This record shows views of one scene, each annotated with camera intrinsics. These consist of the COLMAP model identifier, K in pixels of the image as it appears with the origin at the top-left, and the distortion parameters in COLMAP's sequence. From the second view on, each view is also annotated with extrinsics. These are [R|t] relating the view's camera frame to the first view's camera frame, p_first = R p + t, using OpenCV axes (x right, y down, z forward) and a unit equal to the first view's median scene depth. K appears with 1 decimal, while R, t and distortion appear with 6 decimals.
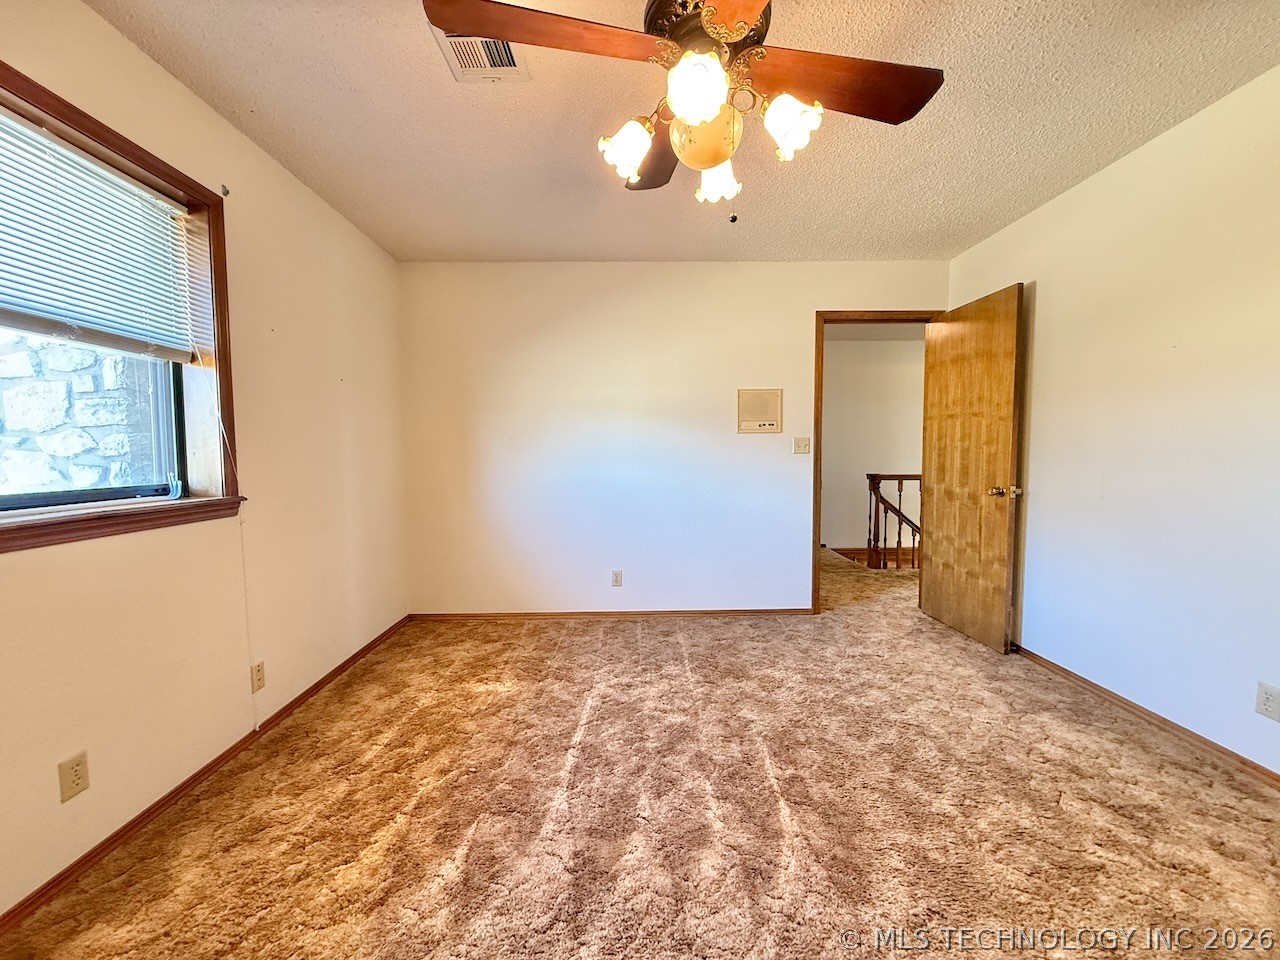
lens RADIAL K [[508.8, 0, 633.5], [0, 508.8, 480.7], [0, 0, 1]] dist [-0.003350, 0.000695]
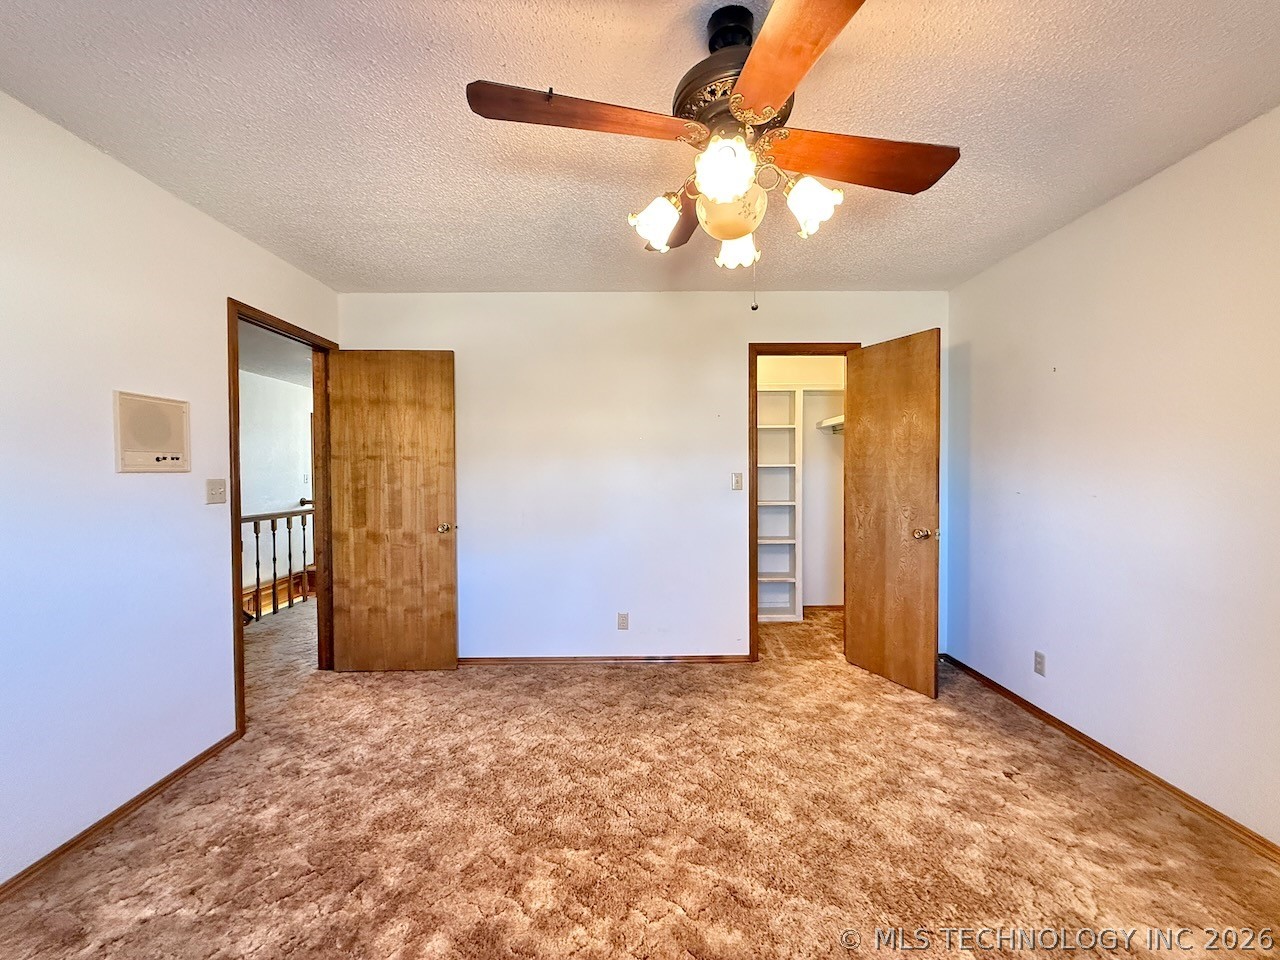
lens RADIAL K [[508.8, 0, 636.9], [0, 508.8, 480.2], [0, 0, 1]] dist [-0.003350, 0.000695]
pose [[-0.000515, -0.008839, 0.999961, -0.385568], [0.064268, 0.997893, 0.008854, -0.063323], [-0.997933, 0.064270, 0.000054, 0.528380]]
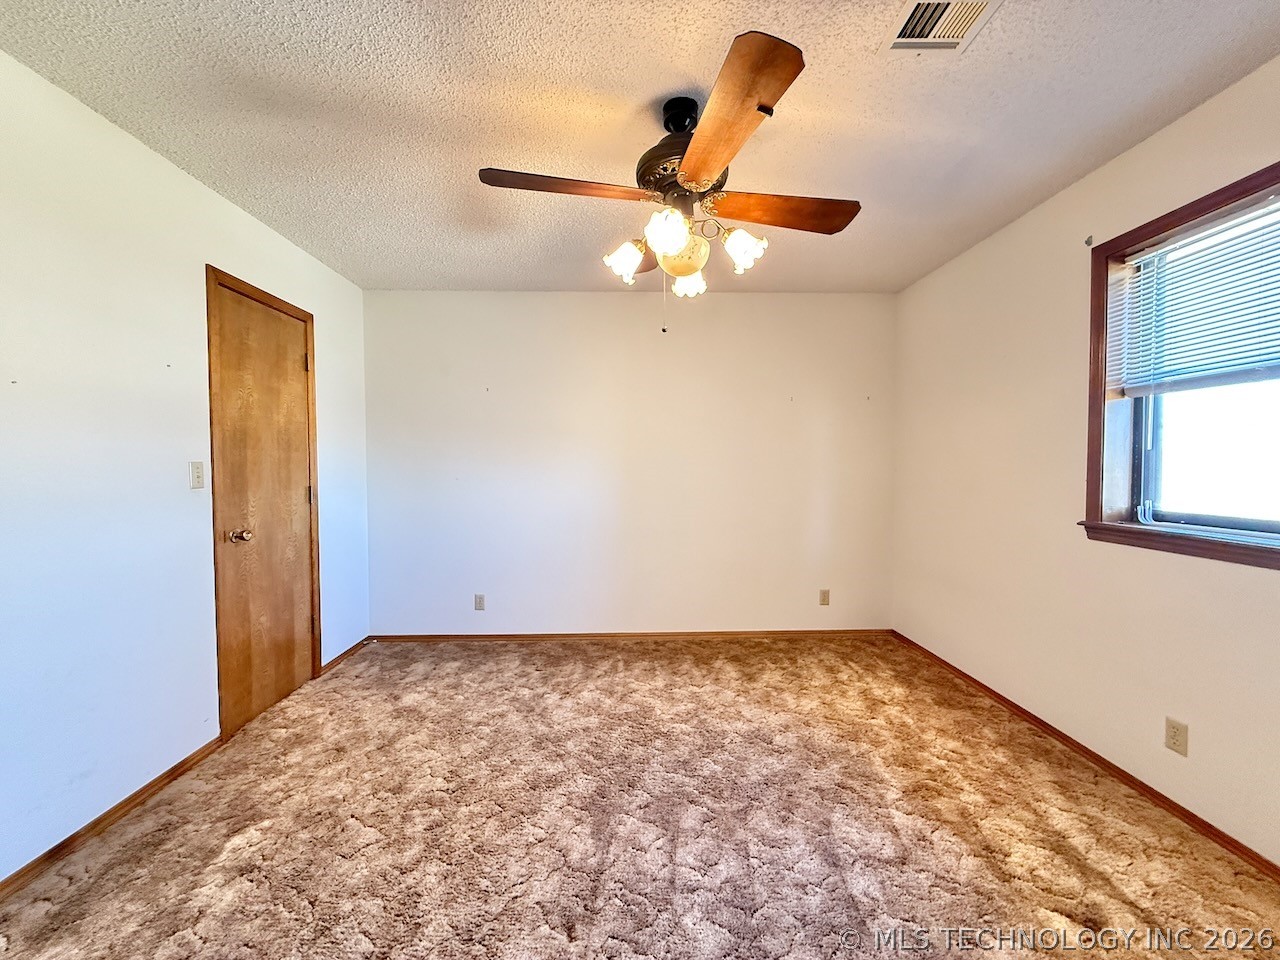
lens RADIAL K [[508.8, 0, 636.9], [0, 508.8, 480.7], [0, 0, 1]] dist [-0.003350, 0.000695]
pose [[-0.999747, 0.012229, -0.018888, 0.125987], [0.010466, 0.995816, 0.090780, -0.086939], [0.019919, 0.090559, -0.995692, 1.026622]]
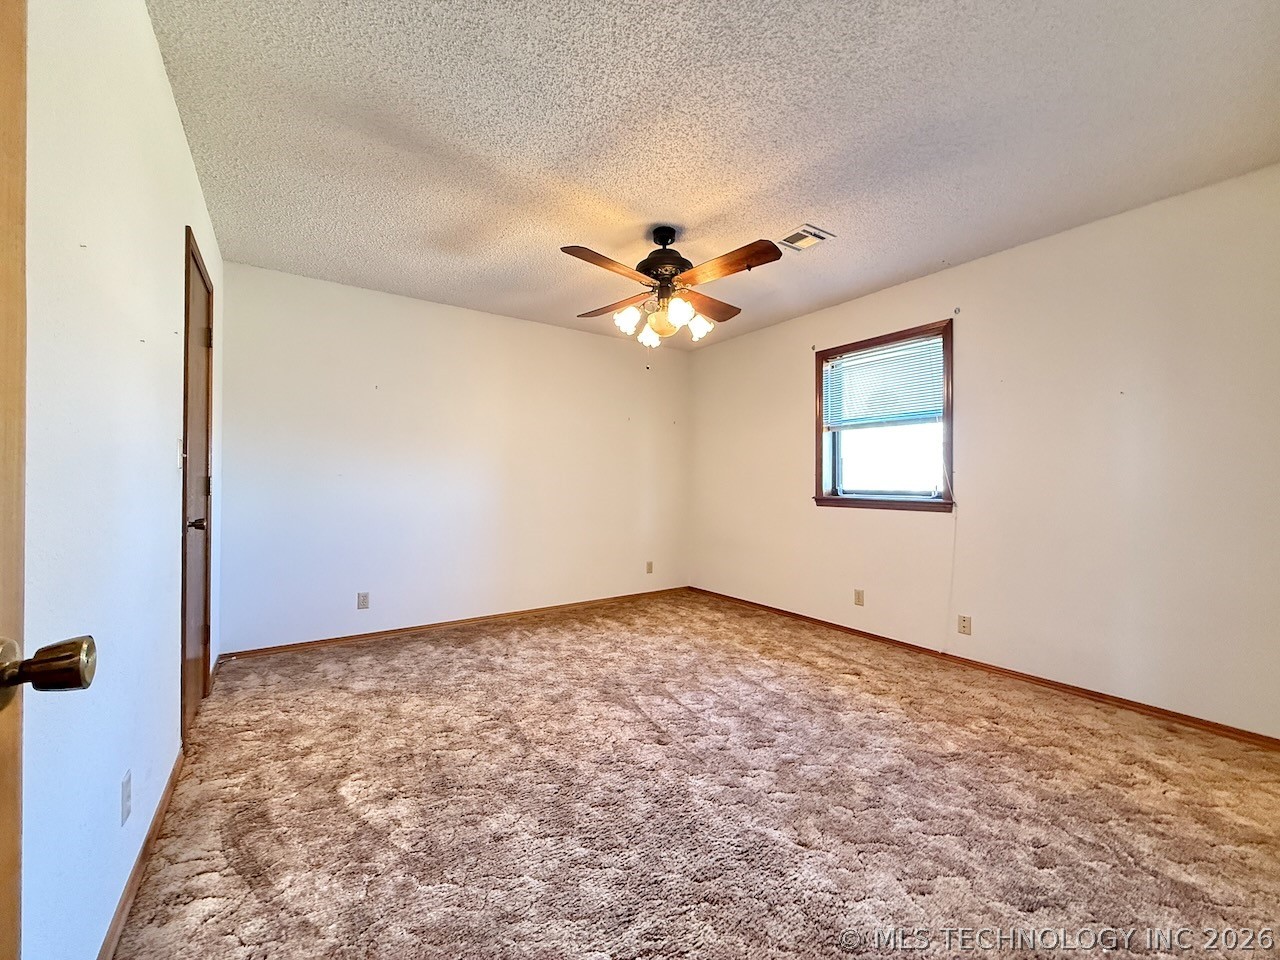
lens RADIAL K [[508.8, 0, 639.2], [0, 508.8, 478.6], [0, 0, 1]] dist [-0.003350, 0.000695]
pose [[-0.824930, -0.000282, -0.565235, 0.609560], [-0.030158, 0.998597, 0.043515, -0.049894], [0.564430, 0.052943, -0.823782, 1.165464]]
